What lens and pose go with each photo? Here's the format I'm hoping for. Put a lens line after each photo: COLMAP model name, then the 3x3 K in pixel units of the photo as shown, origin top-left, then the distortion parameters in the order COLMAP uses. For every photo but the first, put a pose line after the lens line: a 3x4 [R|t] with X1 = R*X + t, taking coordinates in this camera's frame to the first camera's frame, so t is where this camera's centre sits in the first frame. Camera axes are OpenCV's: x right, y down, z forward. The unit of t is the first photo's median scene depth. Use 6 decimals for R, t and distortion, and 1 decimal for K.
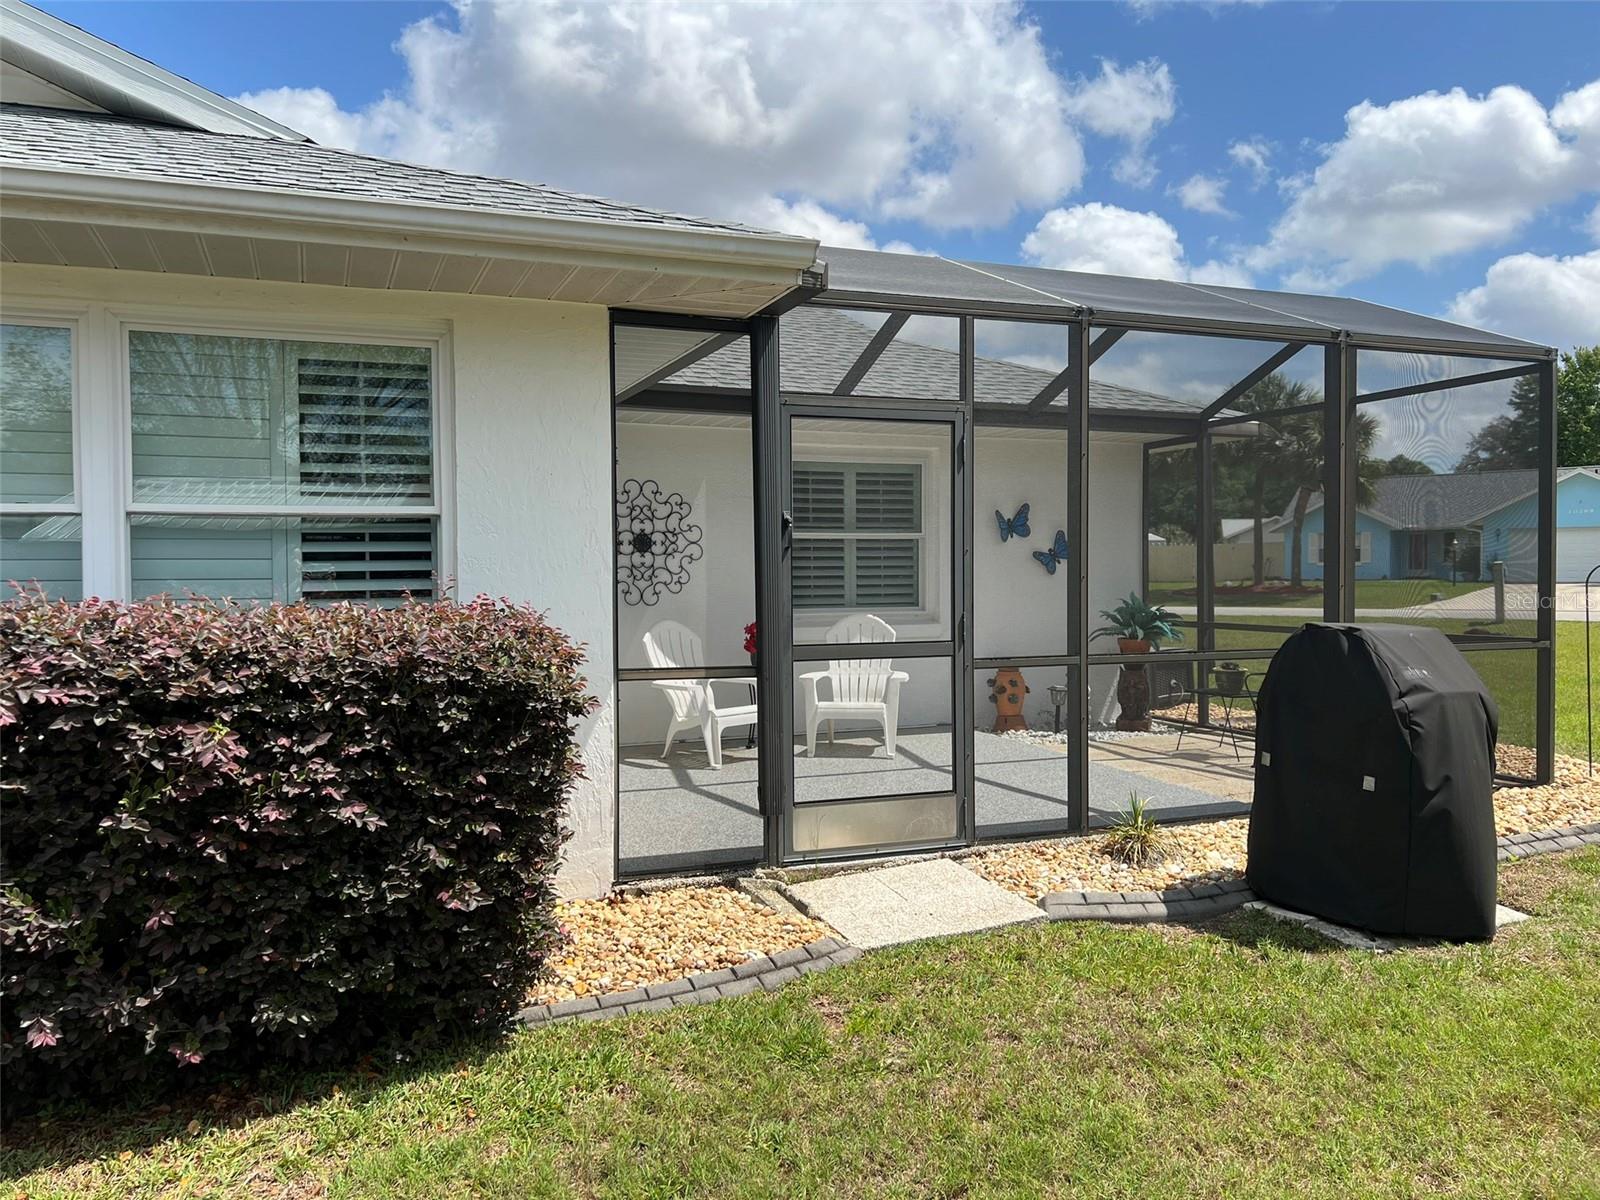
lens RADIAL K [[1191.4, 0, 794.4], [0, 1191.4, 594.3], [0, 0, 1]] dist [0.061397, -0.075079]
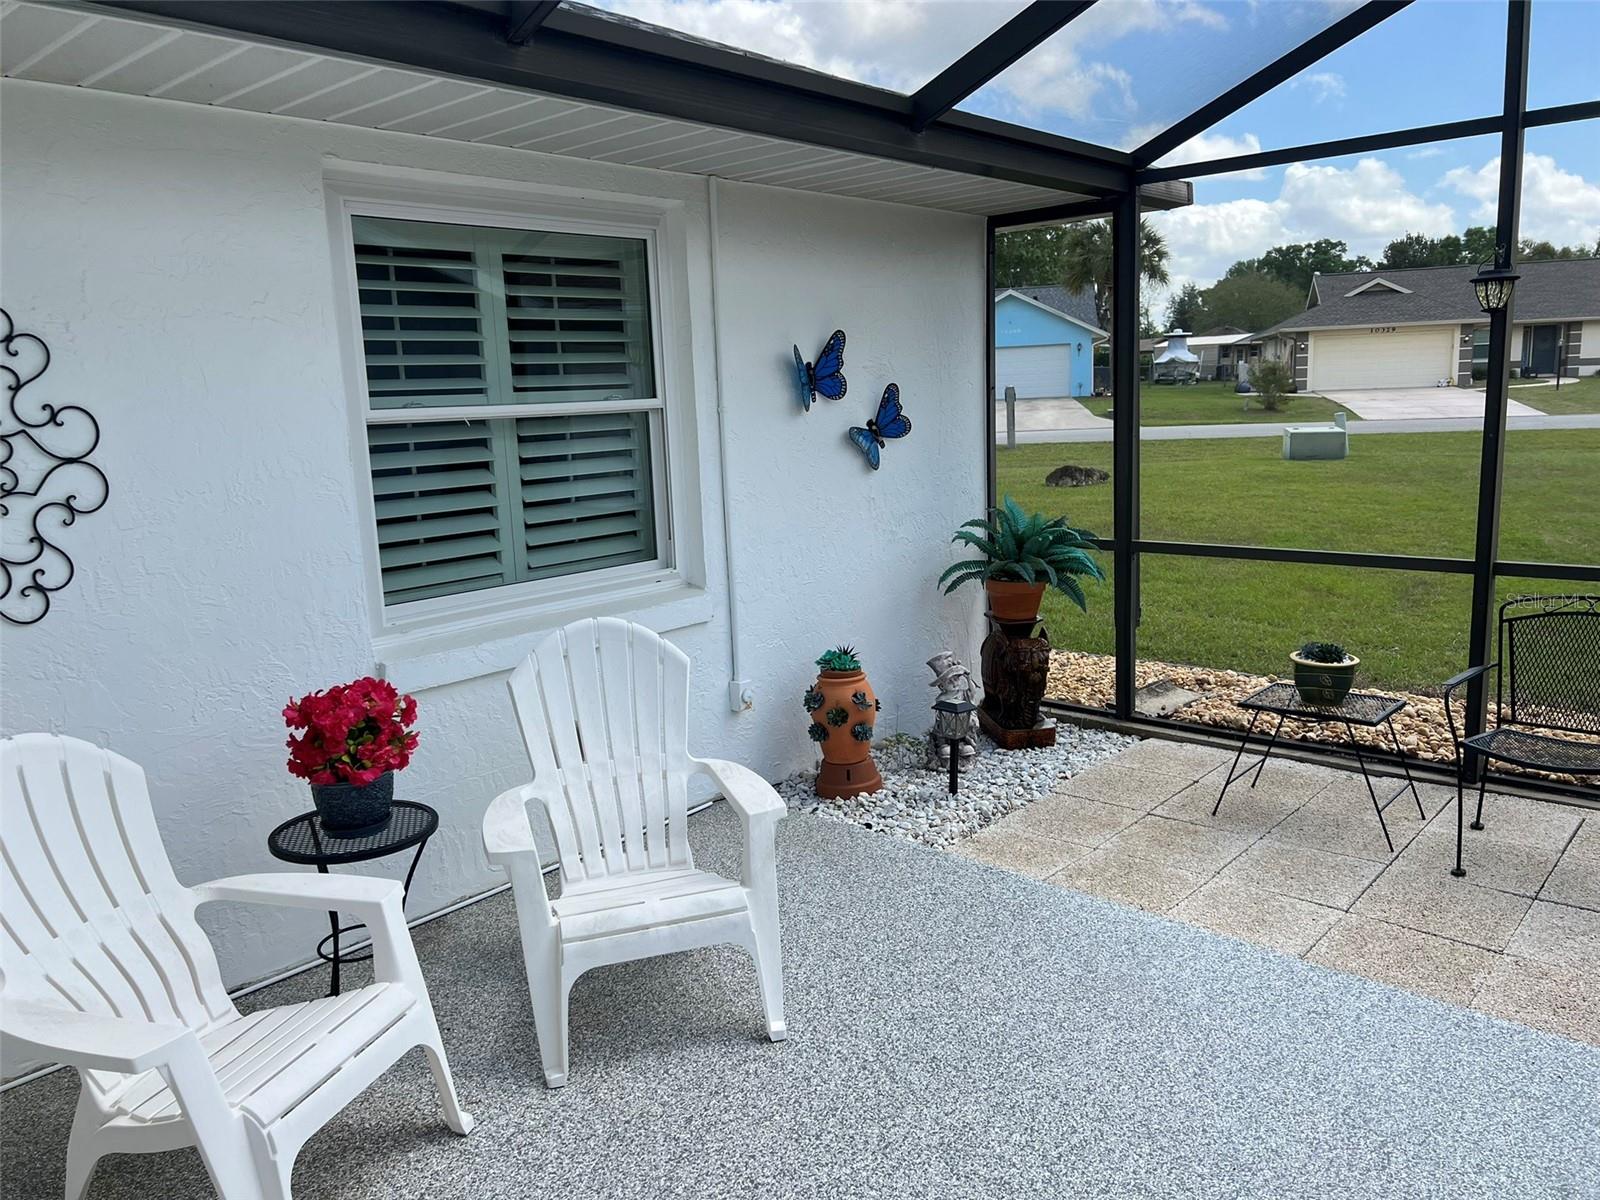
lens RADIAL K [[1191.4, 0, 811.4], [0, 1191.4, 605.5], [0, 0, 1]] dist [0.061397, -0.075079]
pose [[0.881014, -0.108249, 0.460539, -0.058149], [0.034872, 0.985682, 0.164972, -0.046827], [-0.471803, -0.129283, 0.872174, 0.570898]]
